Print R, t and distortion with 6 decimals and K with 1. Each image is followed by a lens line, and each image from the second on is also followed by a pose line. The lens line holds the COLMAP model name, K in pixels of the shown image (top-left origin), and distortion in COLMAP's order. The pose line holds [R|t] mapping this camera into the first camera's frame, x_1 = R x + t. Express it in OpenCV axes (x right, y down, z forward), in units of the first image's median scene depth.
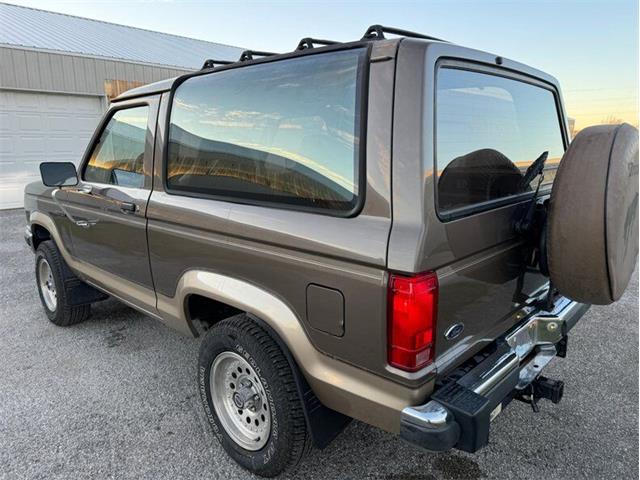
lens RADIAL K [[455.0, 0, 317.1], [0, 455.0, 240.1], [0, 0, 1]] dist [0.058644, -0.064633]
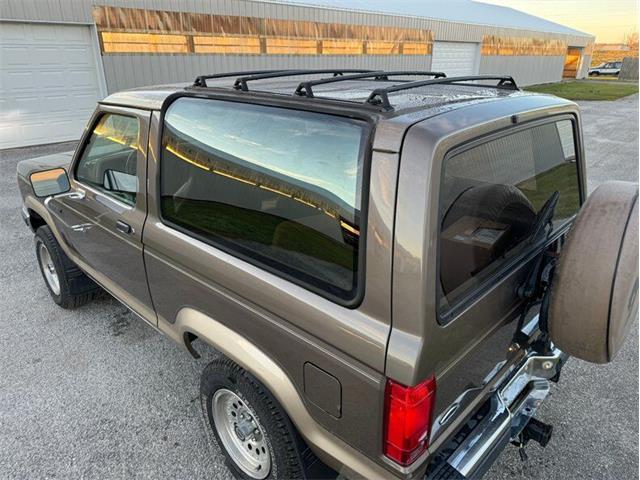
lens RADIAL K [[455.0, 0, 317.1], [0, 455.0, 240.1], [0, 0, 1]] dist [0.058644, -0.064633]
pose [[0.999958, 0.007543, -0.005213, 0.006002], [-0.006560, 0.985741, 0.168140, -0.233946], [0.006407, -0.168099, 0.985749, 0.039895]]
